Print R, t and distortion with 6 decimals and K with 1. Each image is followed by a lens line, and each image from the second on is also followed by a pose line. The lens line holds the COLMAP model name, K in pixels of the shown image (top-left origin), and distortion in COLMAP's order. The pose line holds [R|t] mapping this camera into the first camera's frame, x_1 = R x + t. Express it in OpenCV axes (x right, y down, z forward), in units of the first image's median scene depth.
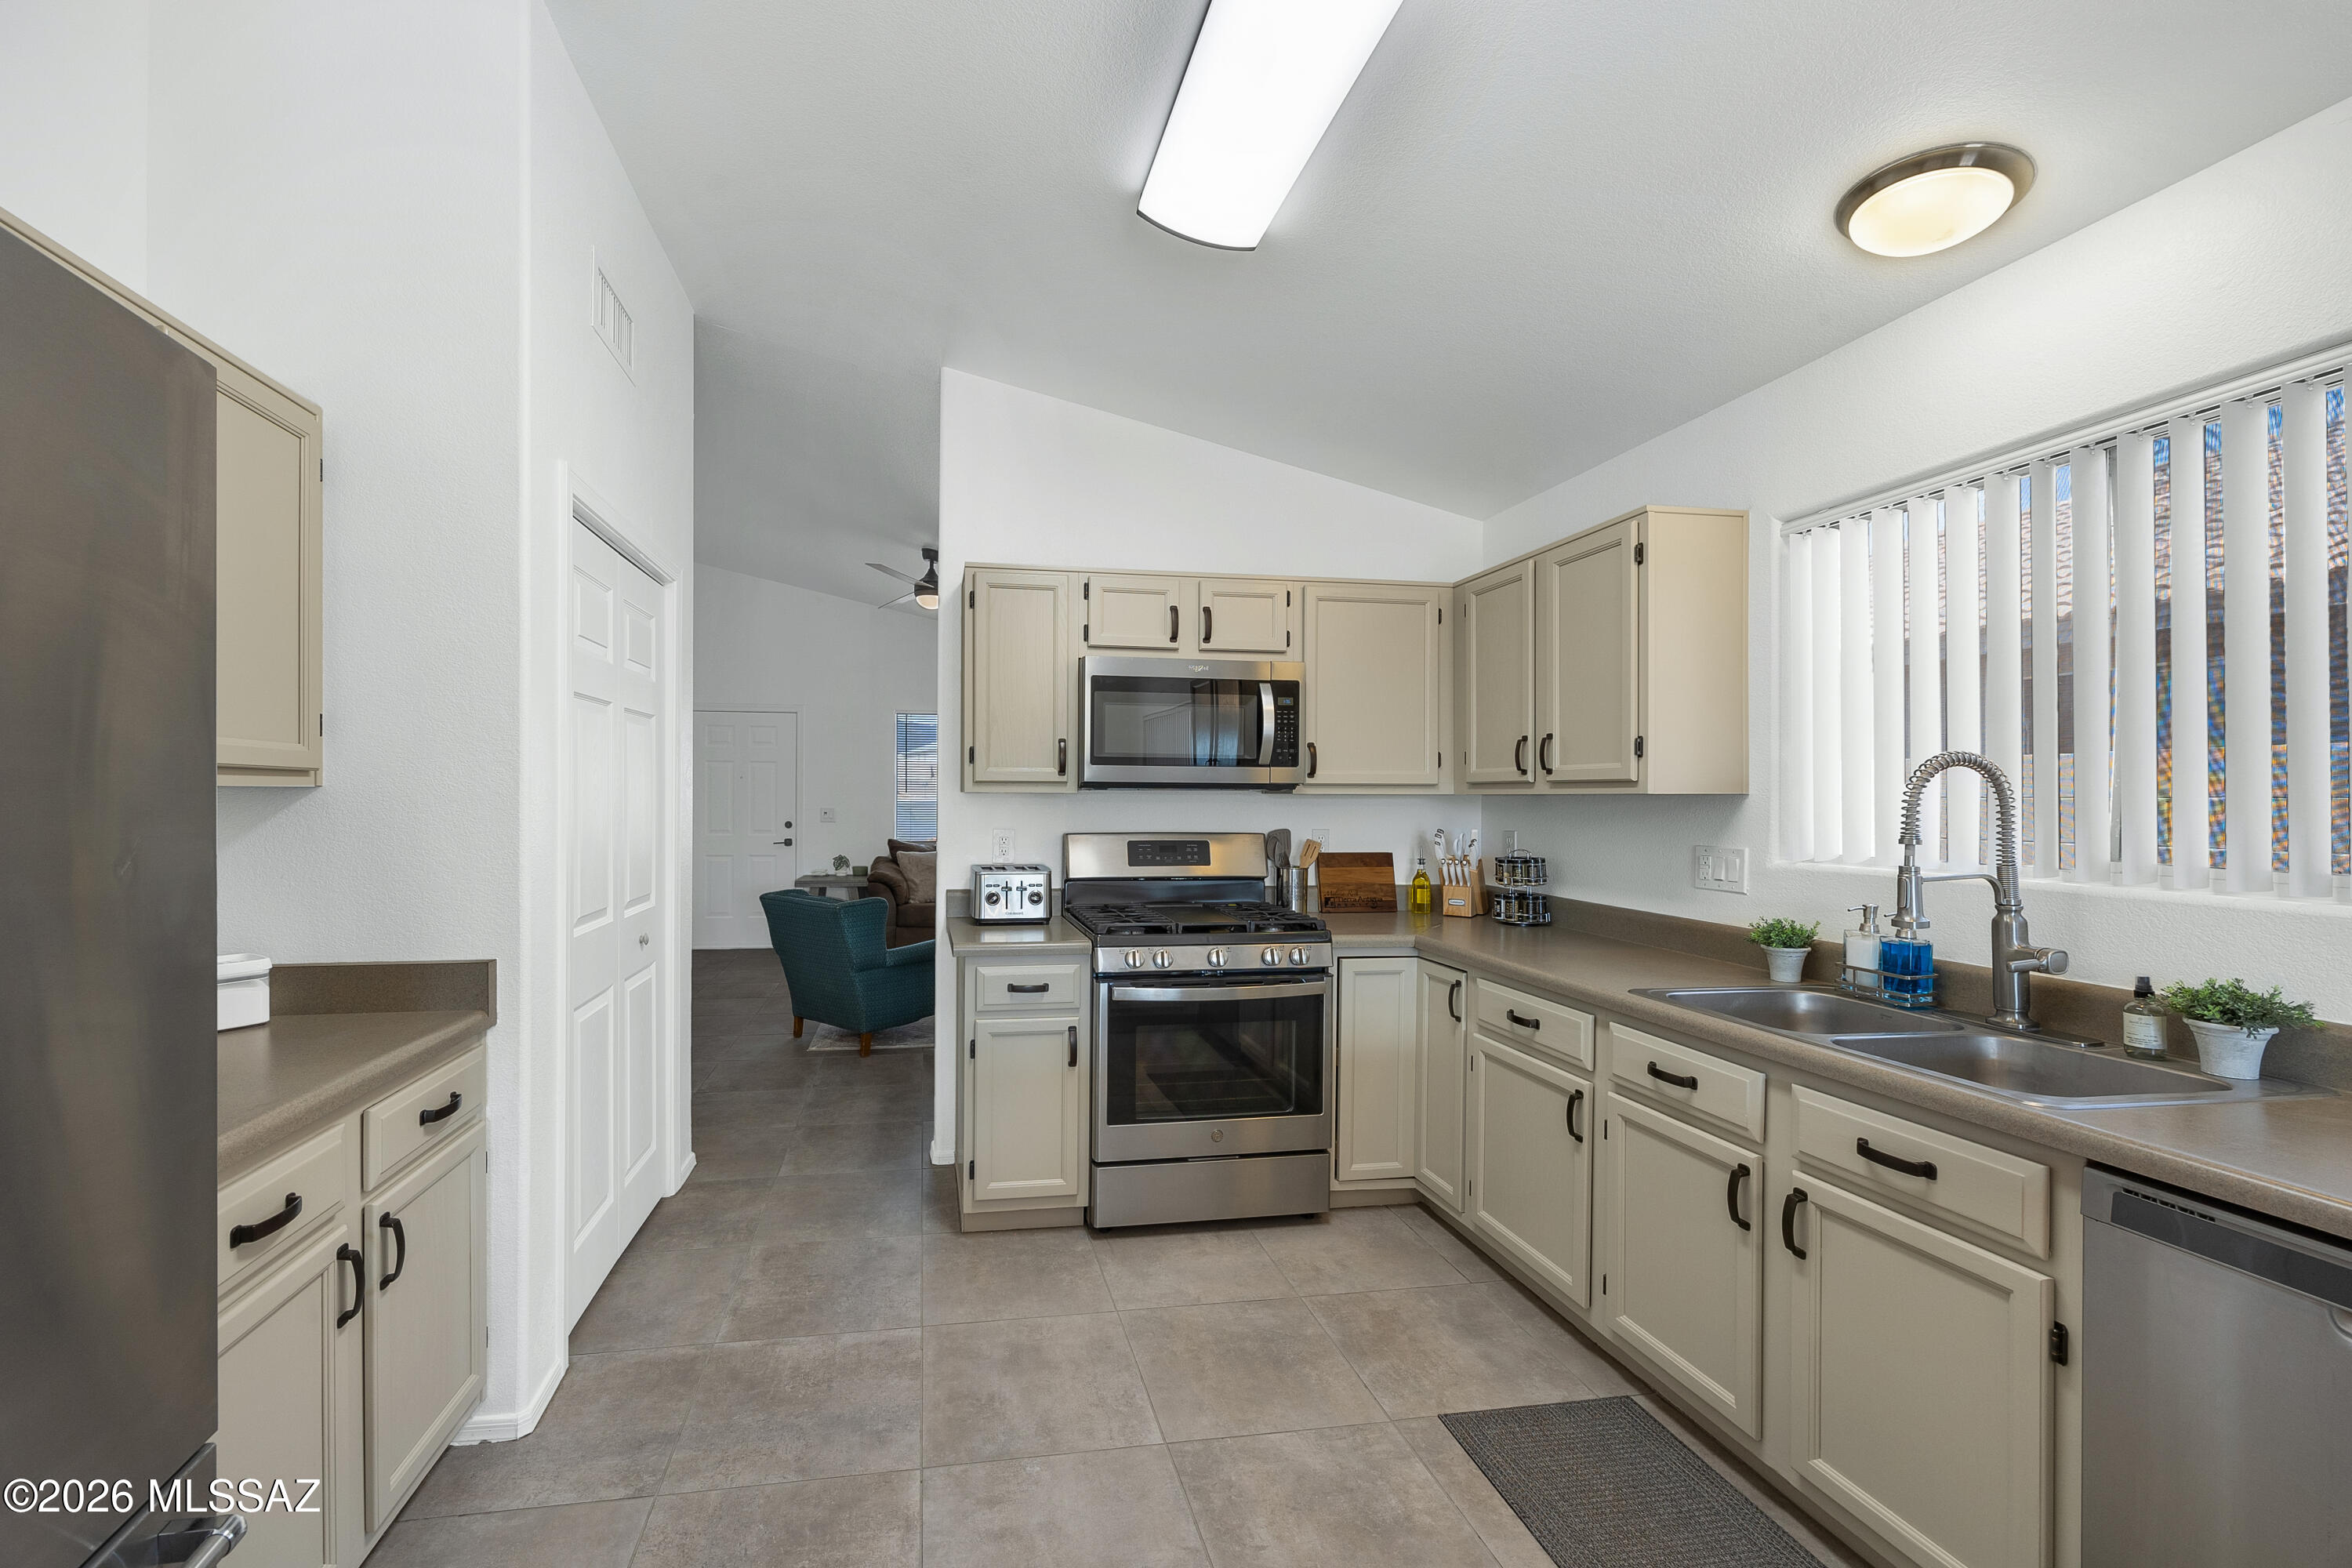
lens RADIAL K [[930.5, 0, 1075.7], [0, 930.5, 778.7], [0, 0, 1]] dist [0.000549, -0.000055]
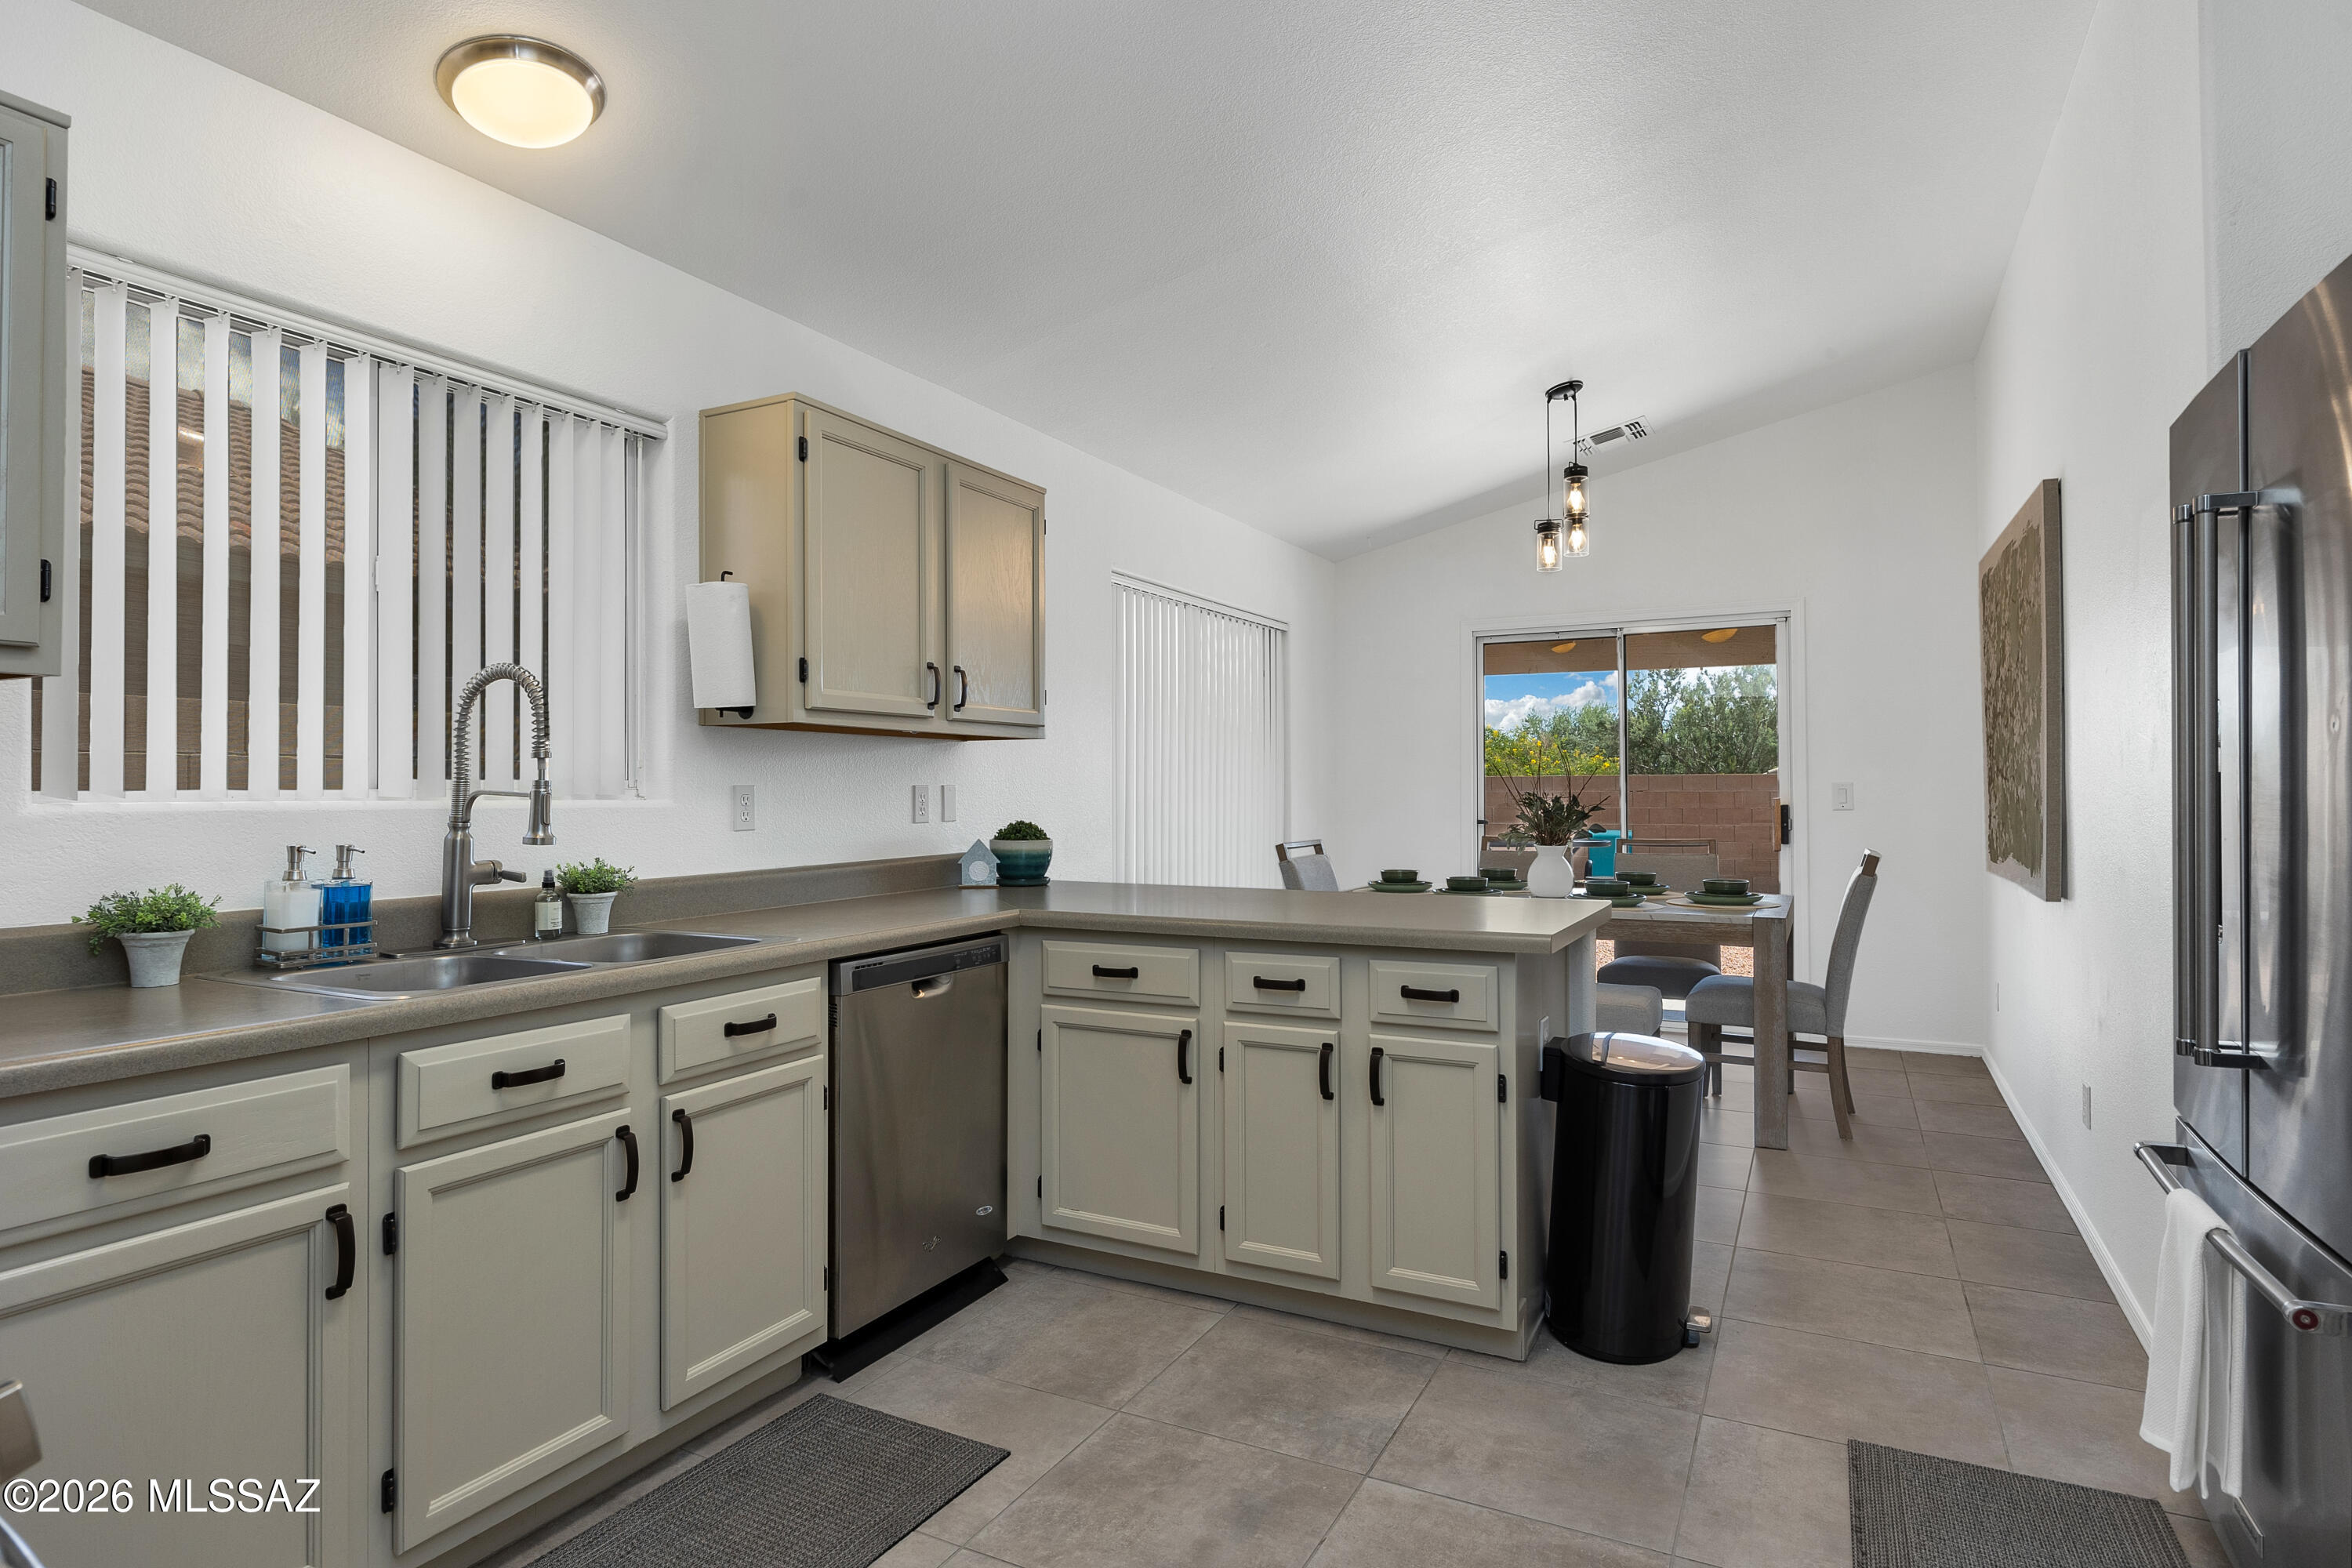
lens RADIAL K [[1196.9, 0, 1176.0], [0, 1196.9, 784.0], [0, 0, 1]] dist [-0.002182, -0.000119]
pose [[-0.787120, 0.004756, 0.616782, -0.239980], [-0.006183, 0.999859, -0.015600, 0.074531], [-0.616769, -0.016093, -0.786979, 1.020589]]
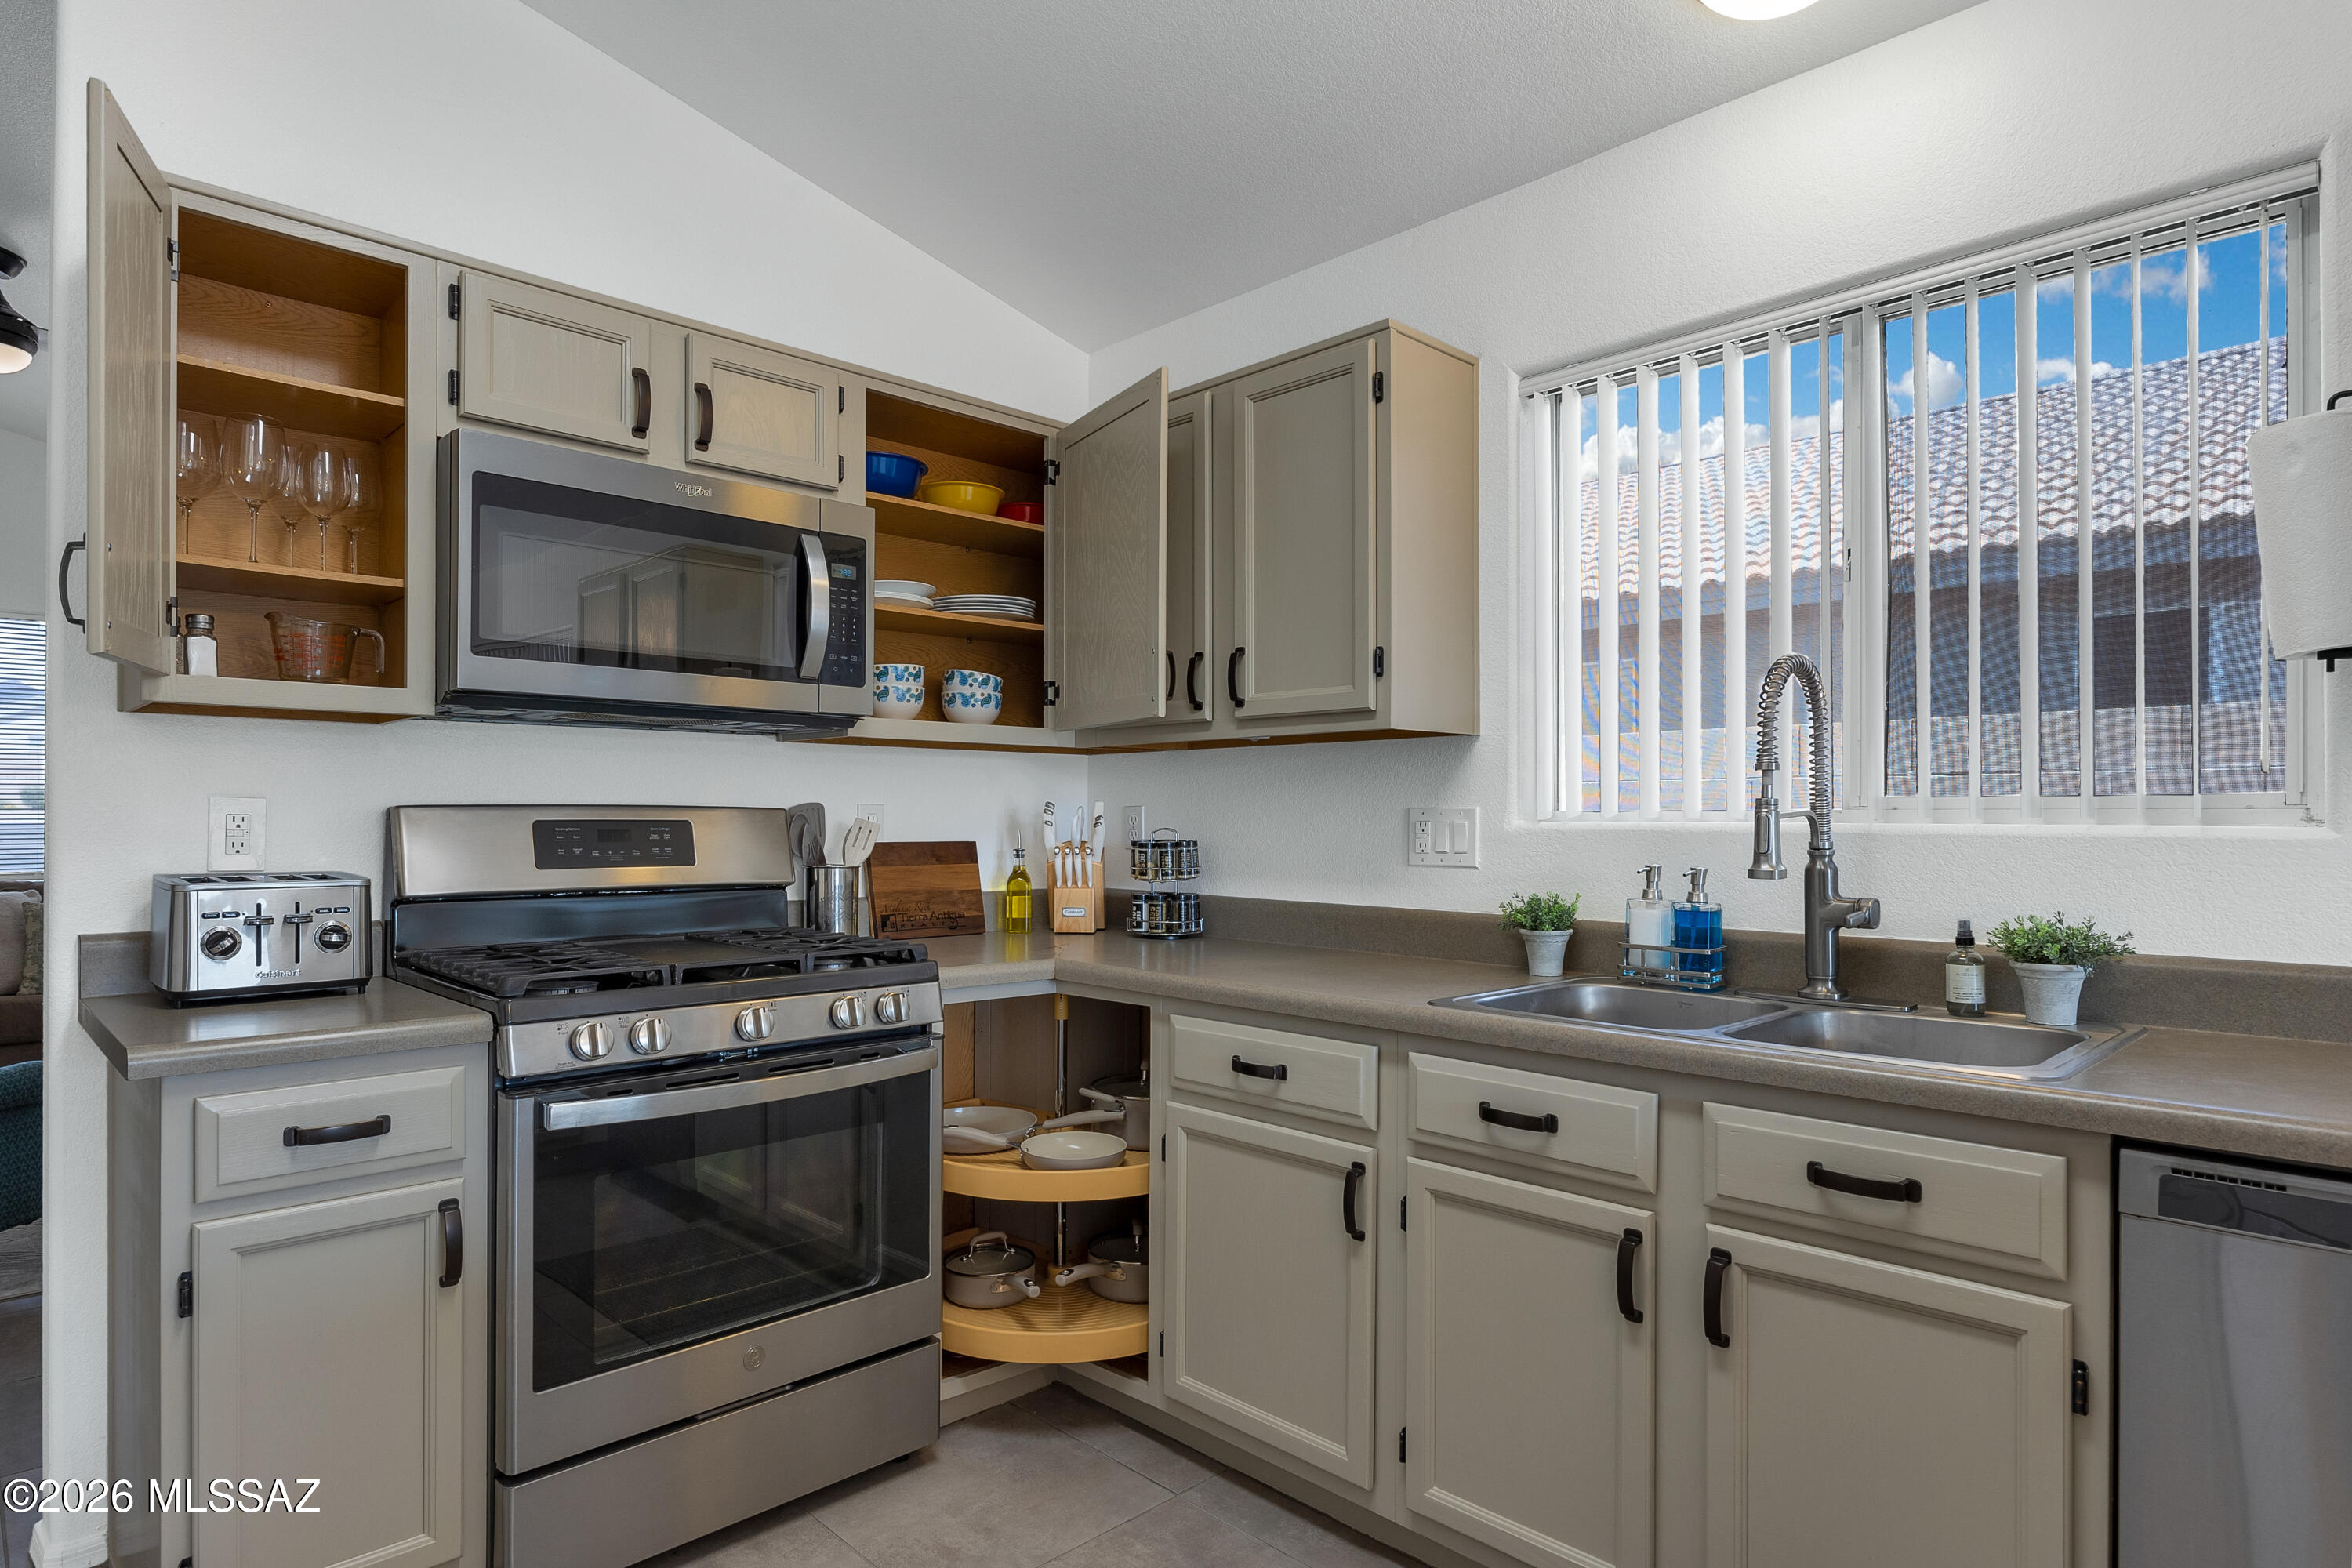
lens RADIAL K [[1285.8, 0, 1146.3], [0, 1285.8, 803.4], [0, 0, 1]] dist [-0.001912, 0.000999]
pose [[0.825053, 0.000857, 0.565055, -0.079528], [-0.005768, 0.999960, 0.006906, 0.061397], [-0.565026, -0.008957, 0.825025, 0.274571]]
